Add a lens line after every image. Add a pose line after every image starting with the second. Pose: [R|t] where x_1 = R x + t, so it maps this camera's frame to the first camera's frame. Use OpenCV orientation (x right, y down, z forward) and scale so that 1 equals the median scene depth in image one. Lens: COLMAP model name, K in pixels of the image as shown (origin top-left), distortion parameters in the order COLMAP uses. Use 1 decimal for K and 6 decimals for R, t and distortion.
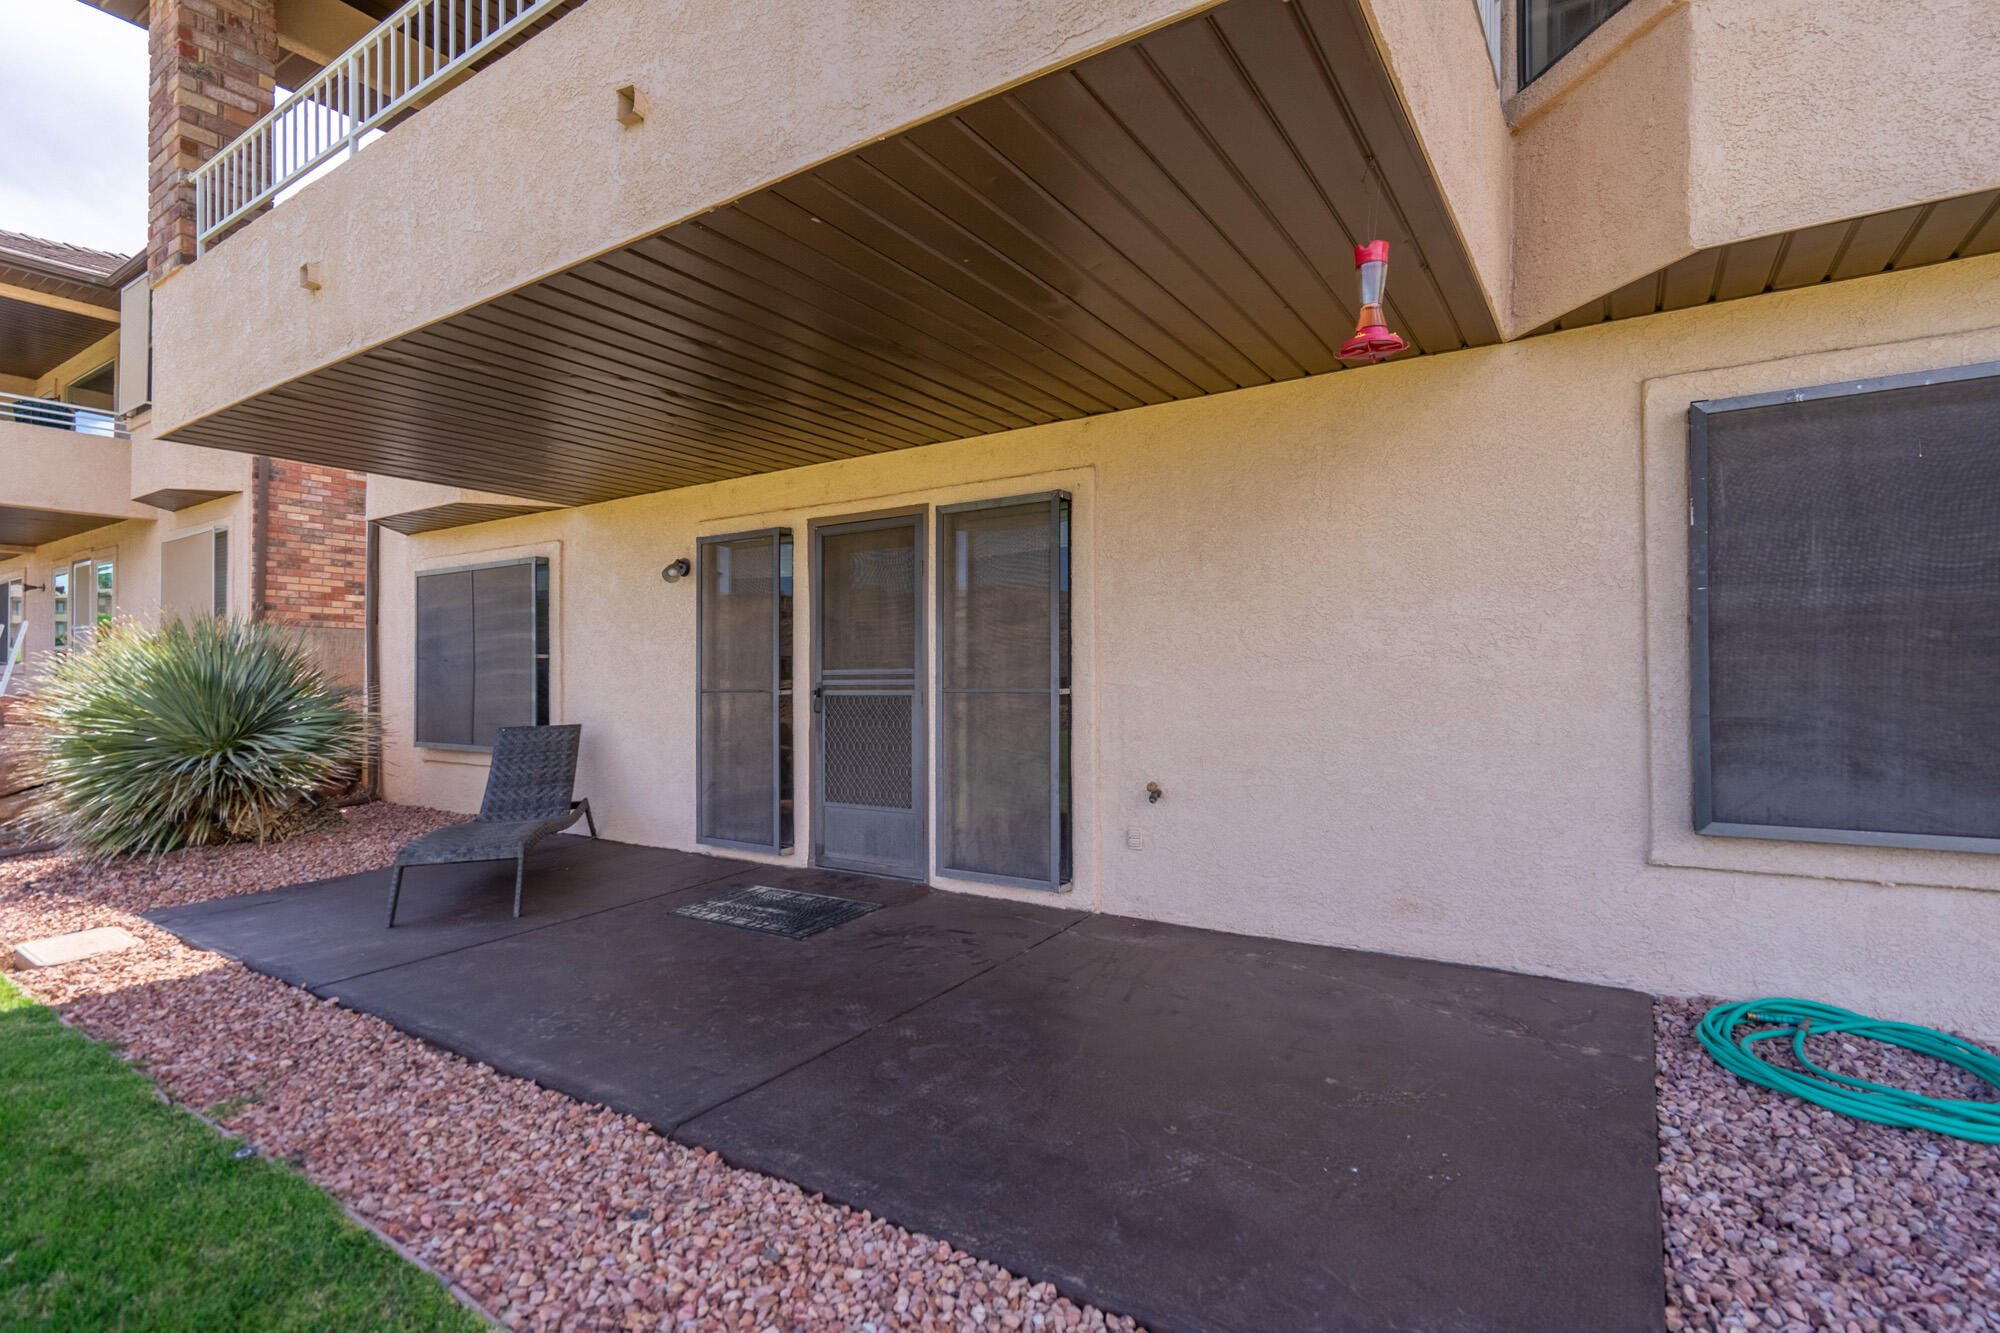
lens RADIAL K [[942.8, 0, 1003.9], [0, 942.8, 654.5], [0, 0, 1]] dist [0.017851, 0.000104]
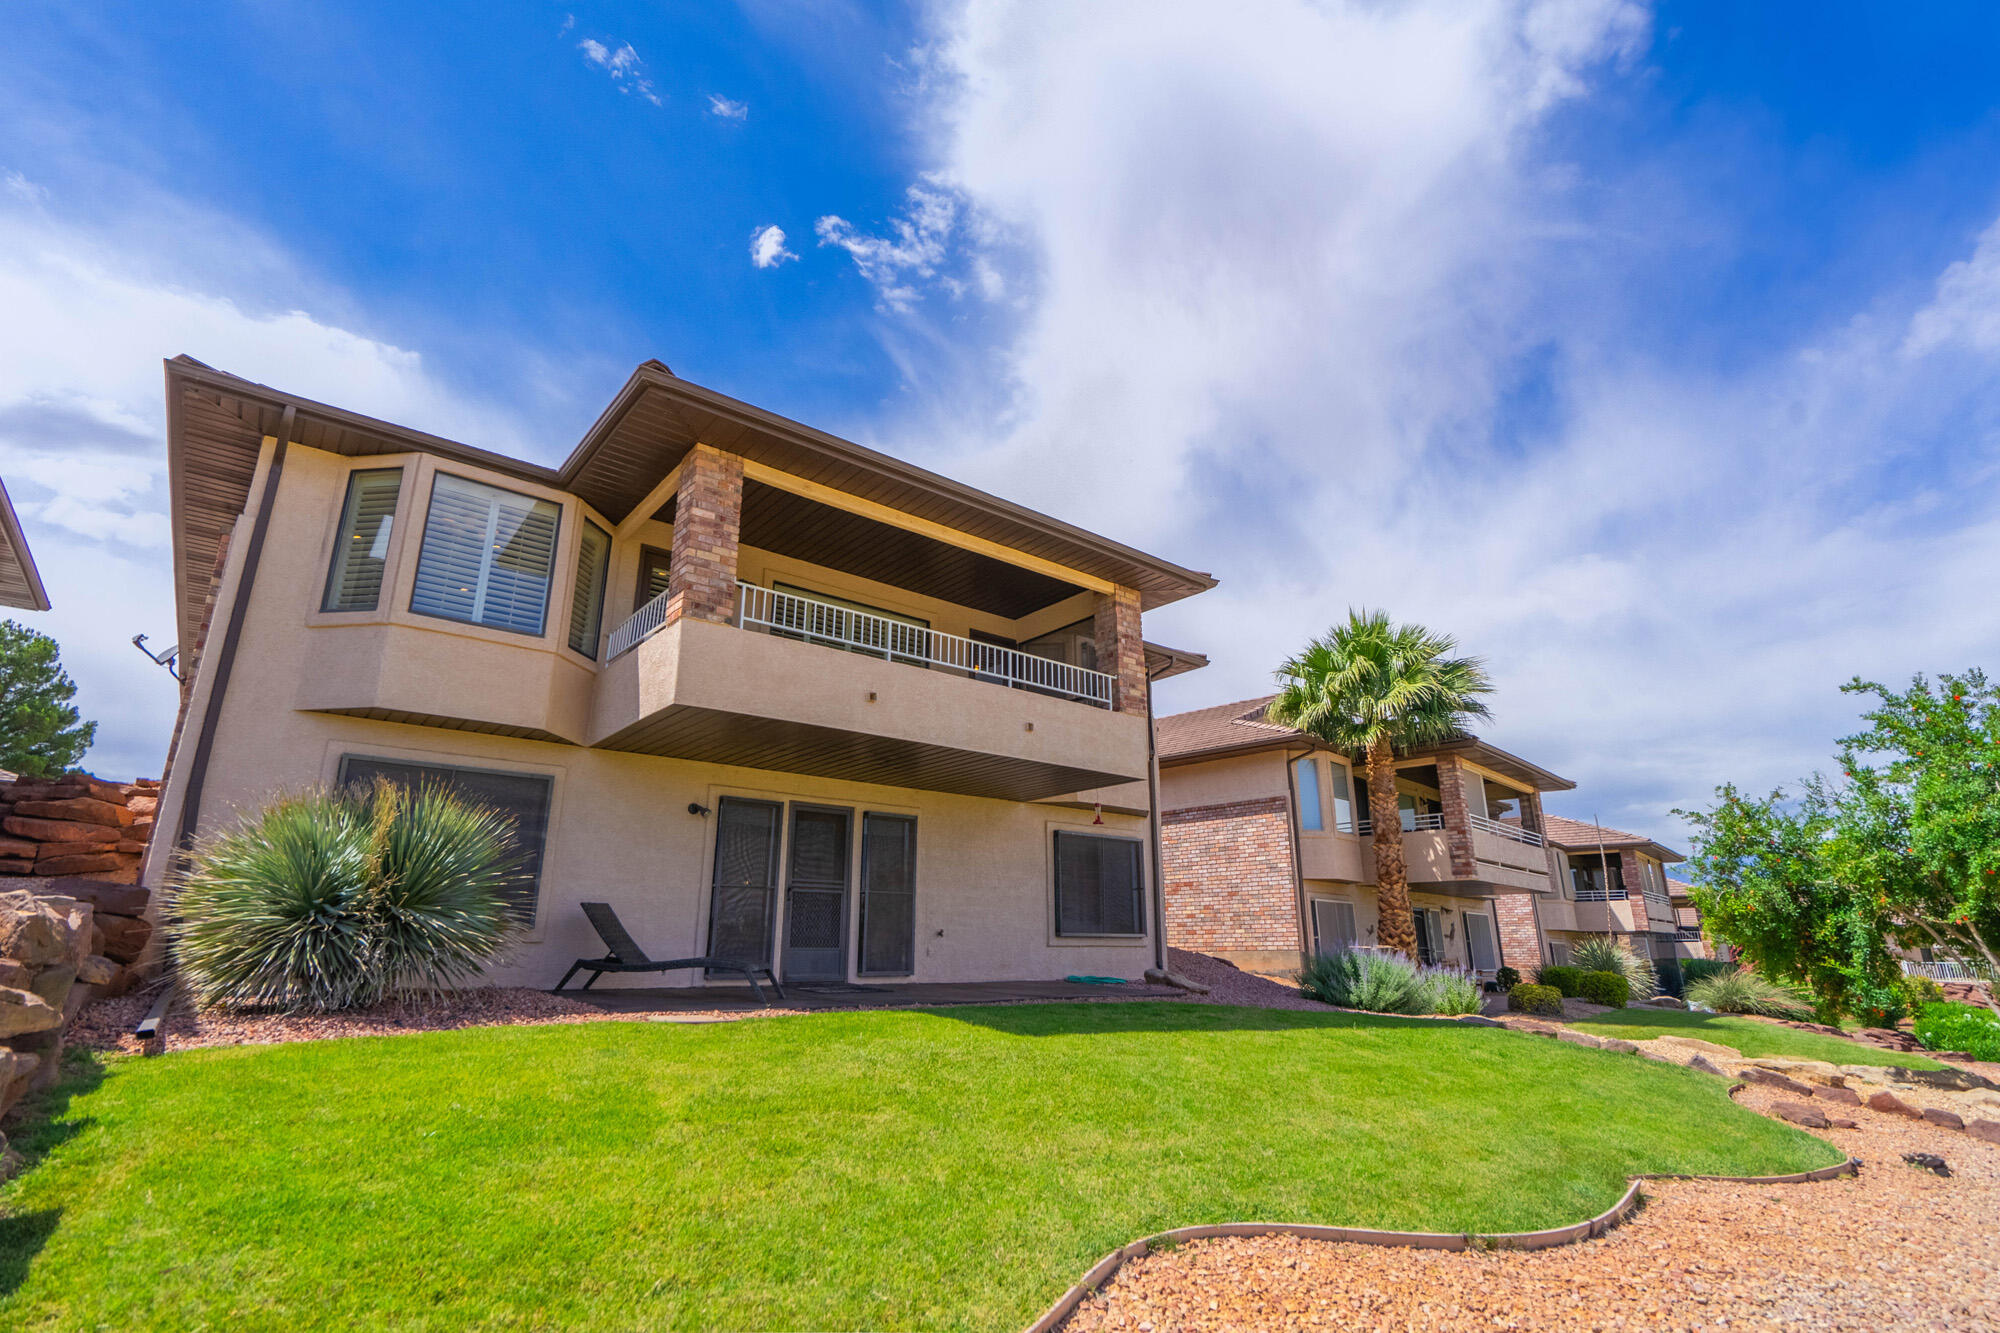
lens RADIAL K [[942.8, 0, 1003.9], [0, 942.8, 654.5], [0, 0, 1]] dist [0.017851, 0.000104]
pose [[0.313555, 0.297886, 0.901636, -2.164398], [-0.019514, 0.951341, -0.307522, 0.186269], [-0.949370, 0.078830, 0.304110, -0.065479]]
